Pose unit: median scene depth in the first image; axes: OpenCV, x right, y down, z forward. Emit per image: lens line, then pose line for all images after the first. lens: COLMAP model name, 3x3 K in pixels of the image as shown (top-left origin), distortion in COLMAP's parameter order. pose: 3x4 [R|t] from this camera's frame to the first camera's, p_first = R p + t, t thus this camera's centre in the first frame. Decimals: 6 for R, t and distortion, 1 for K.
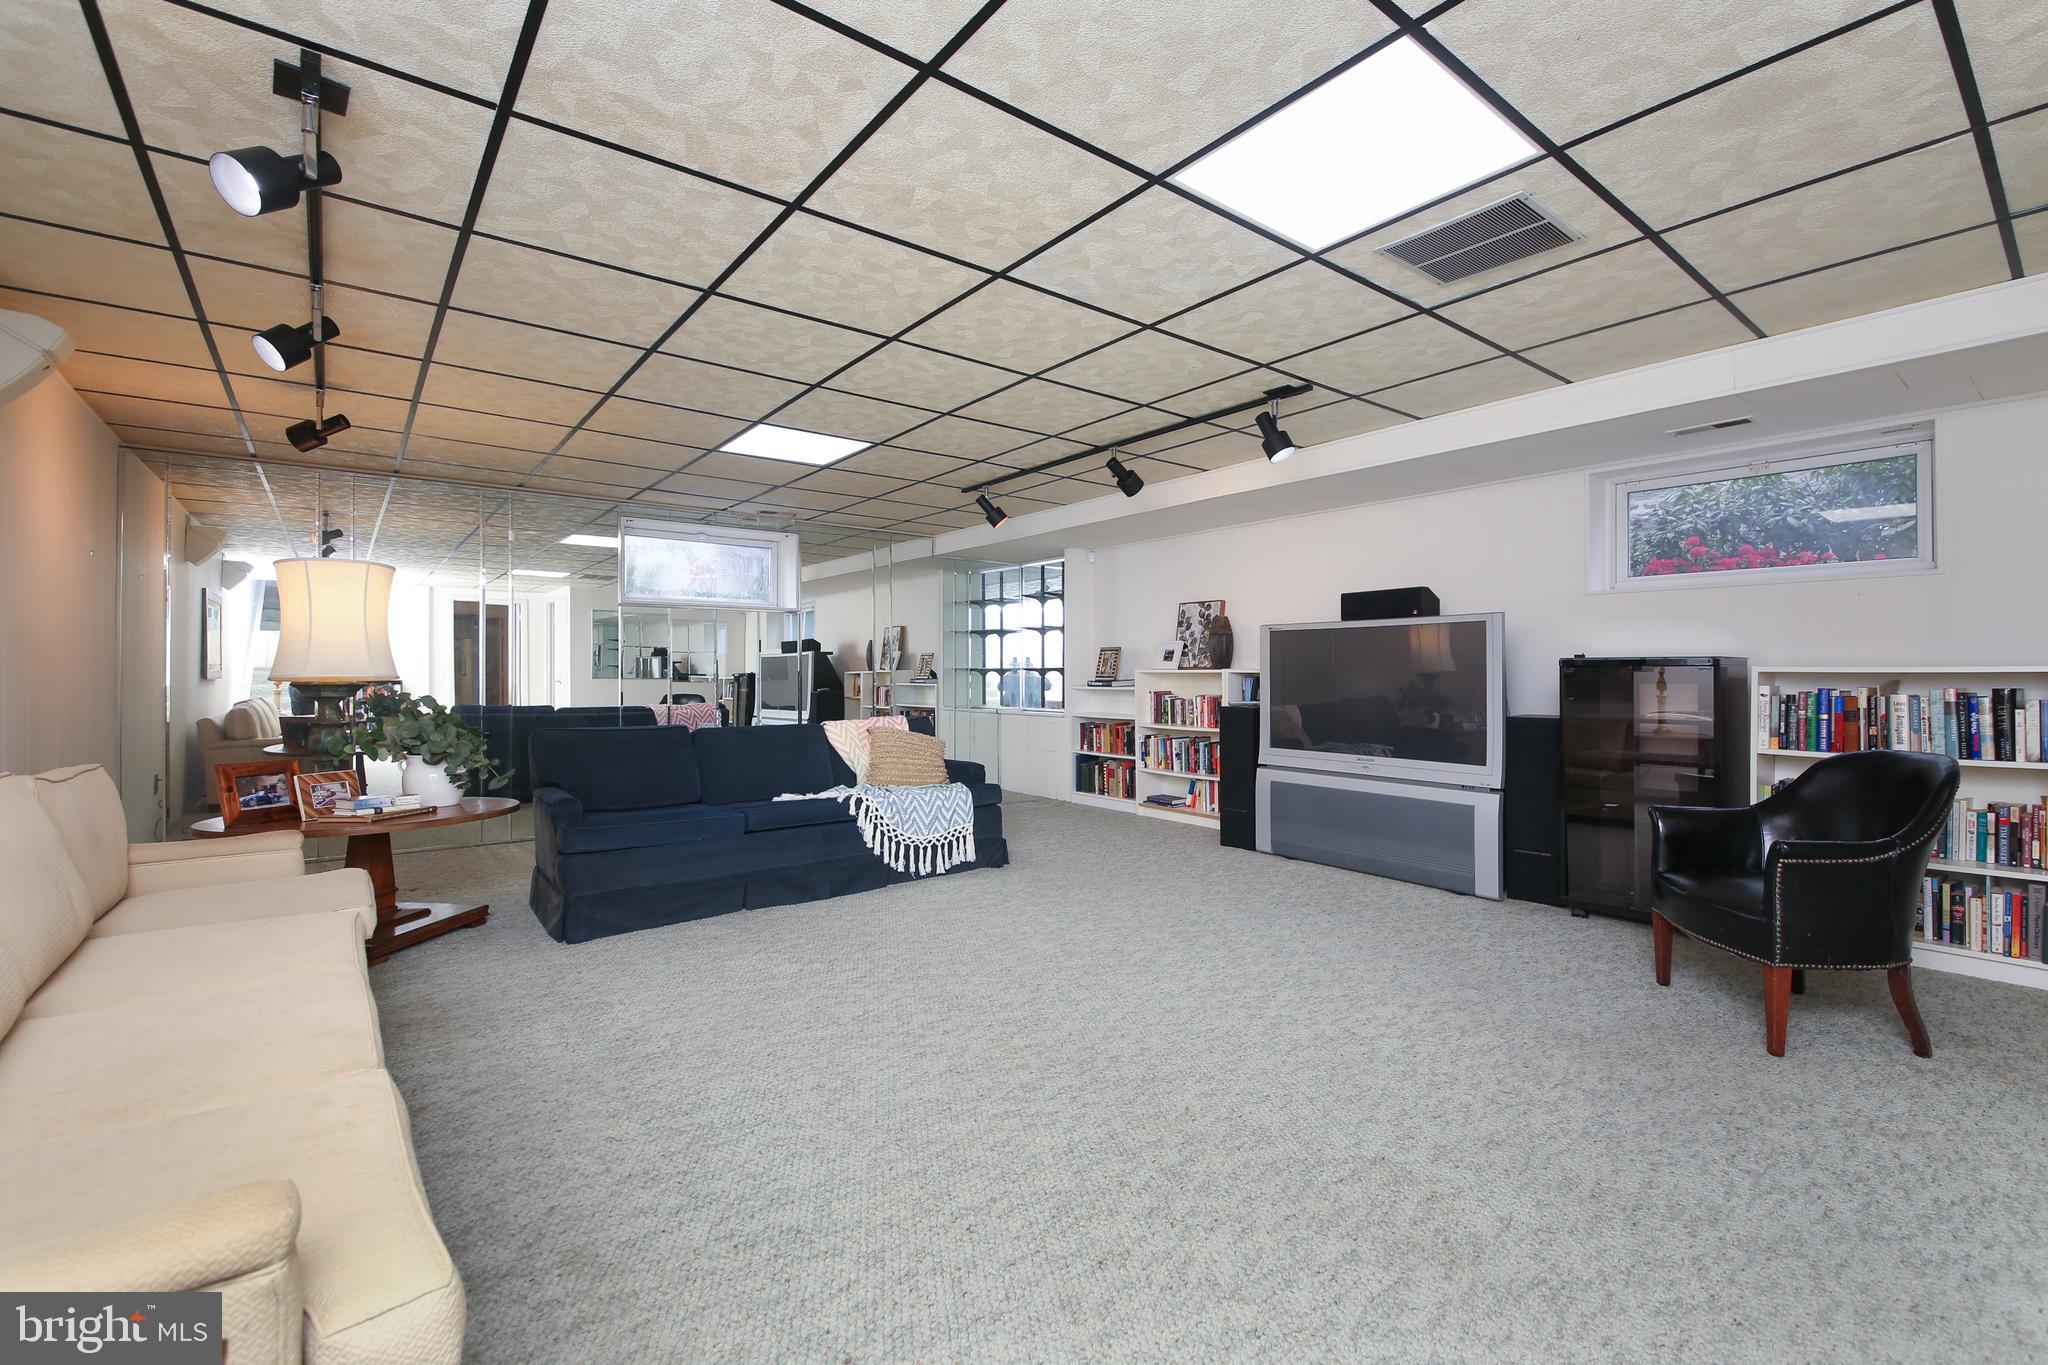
lens RADIAL K [[873.8, 0, 1012.9], [0, 873.8, 662.6], [0, 0, 1]] dist [0.006349, 0.000109]
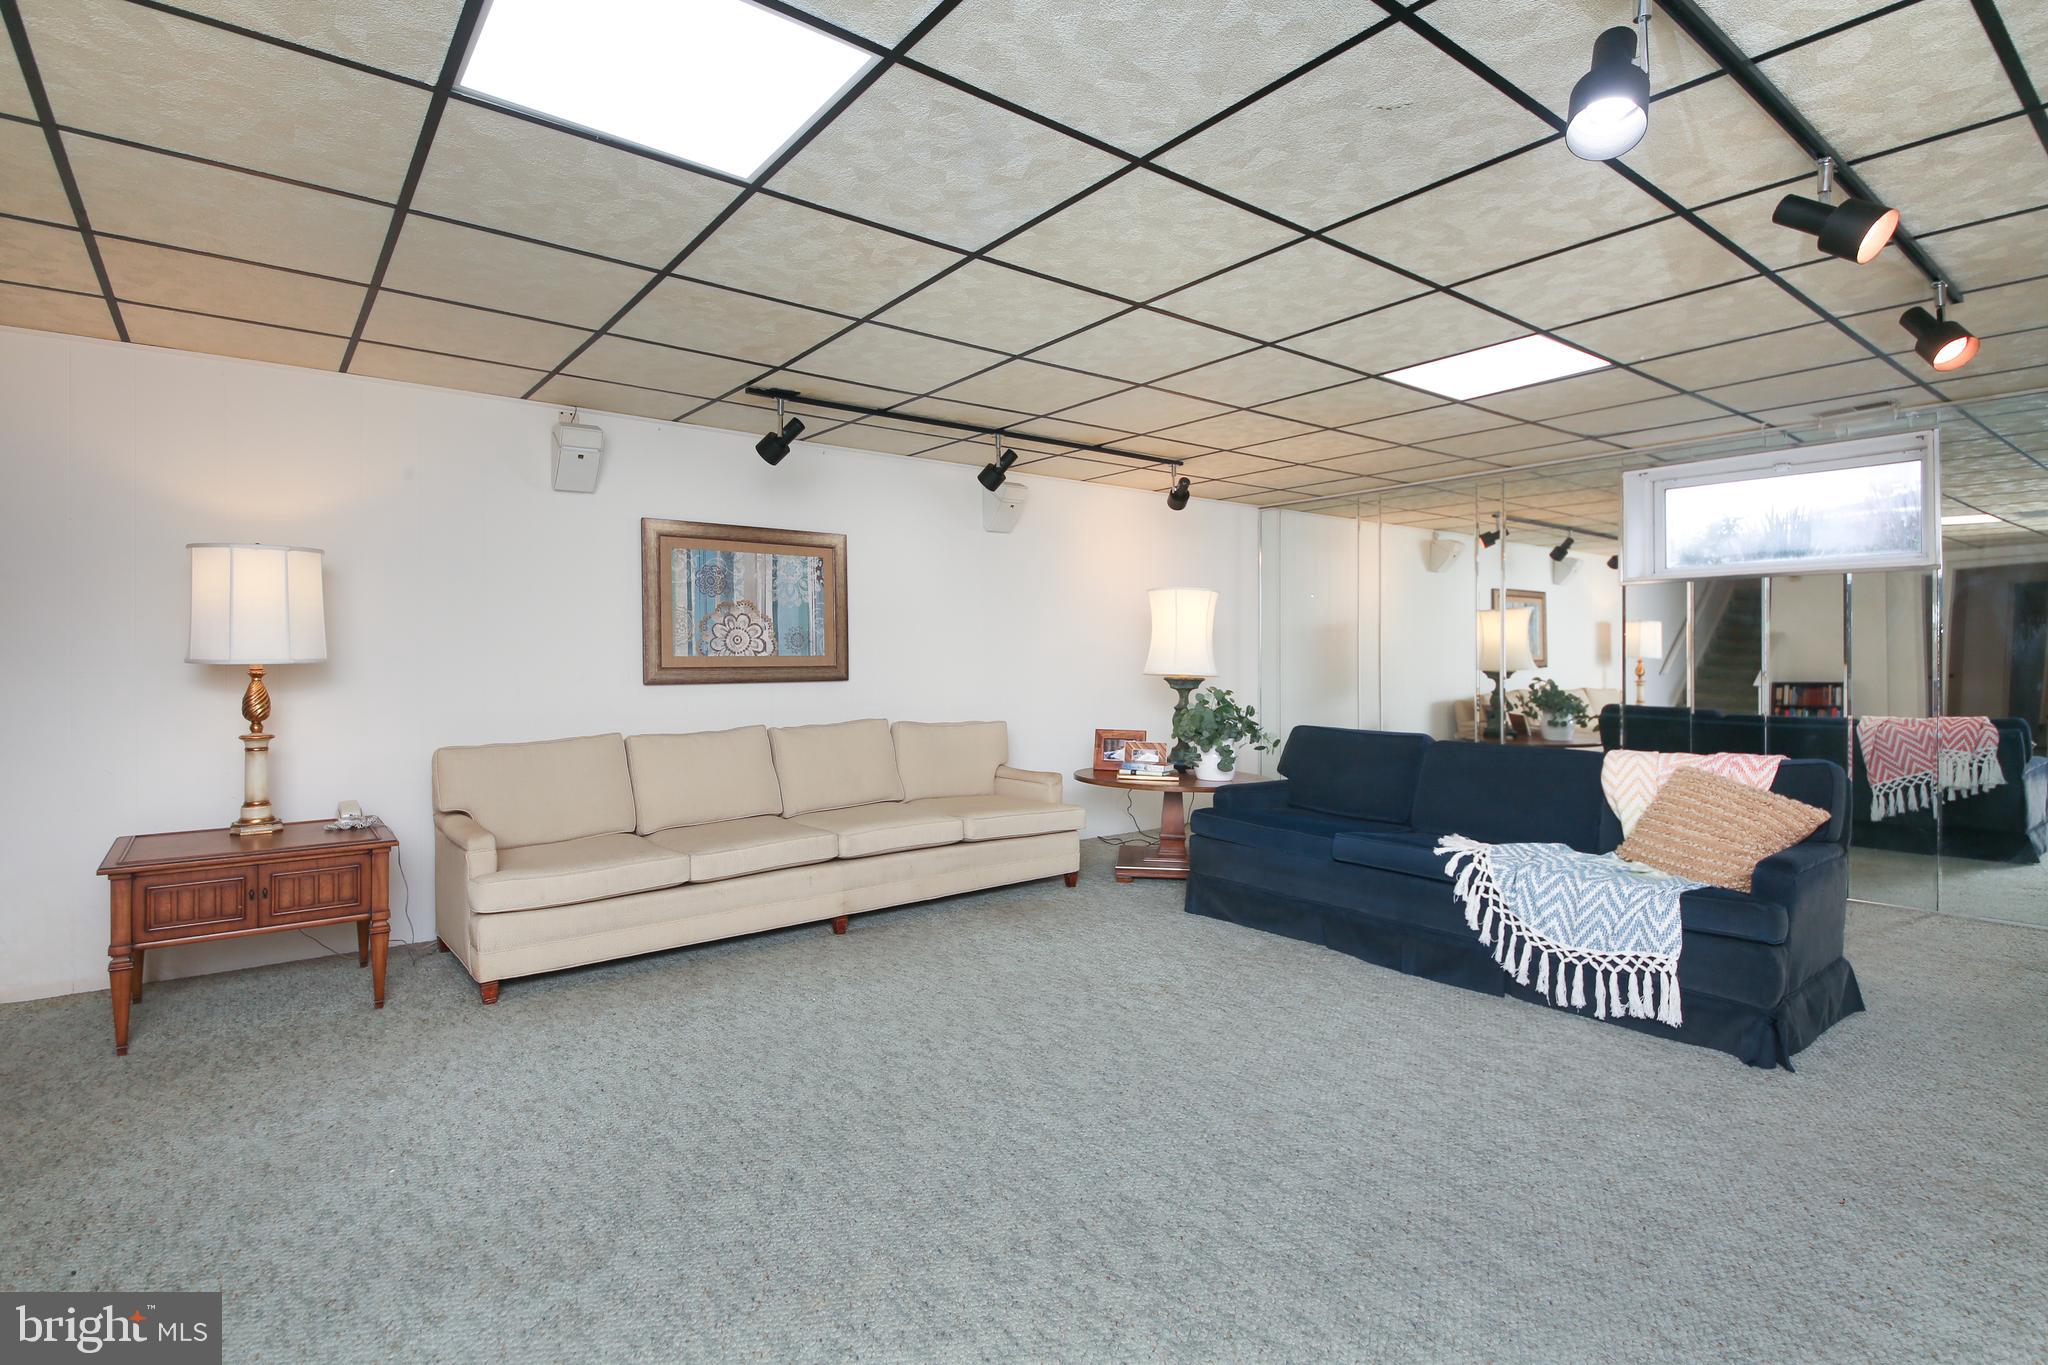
lens RADIAL K [[1003.0, 0, 1045.3], [0, 1003.0, 668.5], [0, 0, 1]] dist [0.029605, -0.001112]
pose [[0.015041, 0.019731, -0.999692, 0.665067], [0.014022, 0.999703, 0.019942, -0.020728], [0.999789, -0.014317, 0.014760, 0.668306]]
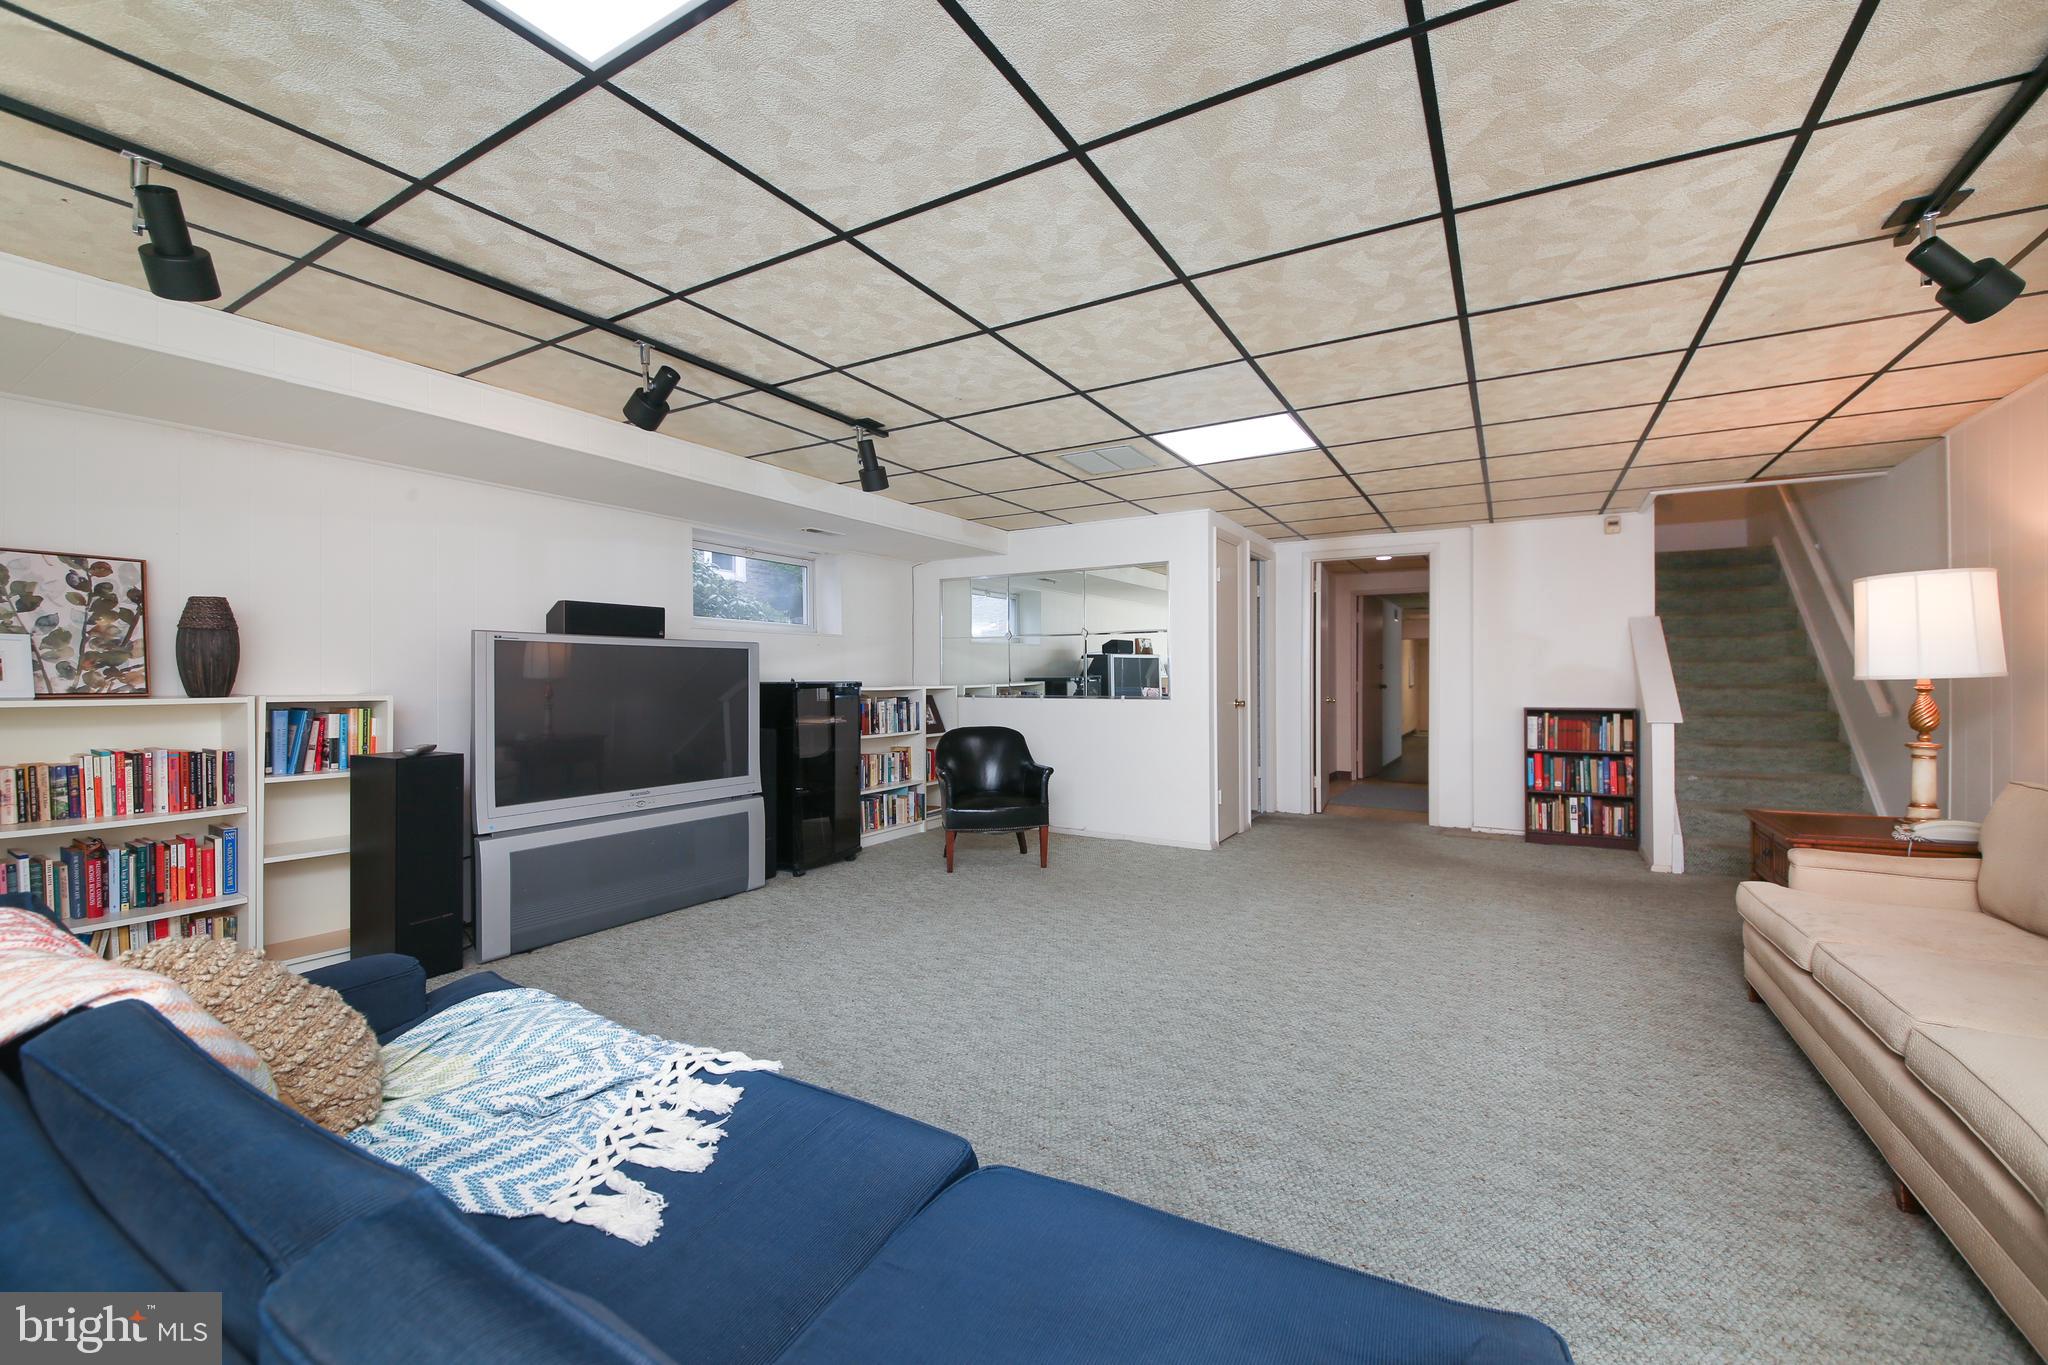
lens RADIAL K [[787.6, 0, 1016.8], [0, 787.6, 680.0], [0, 0, 1]] dist [0.006784, 0.000063]
pose [[-0.345073, 0.001195, 0.938575, -0.561708], [-0.005625, 0.999979, -0.003341, -0.005720], [-0.938559, -0.006433, -0.345059, 1.041761]]
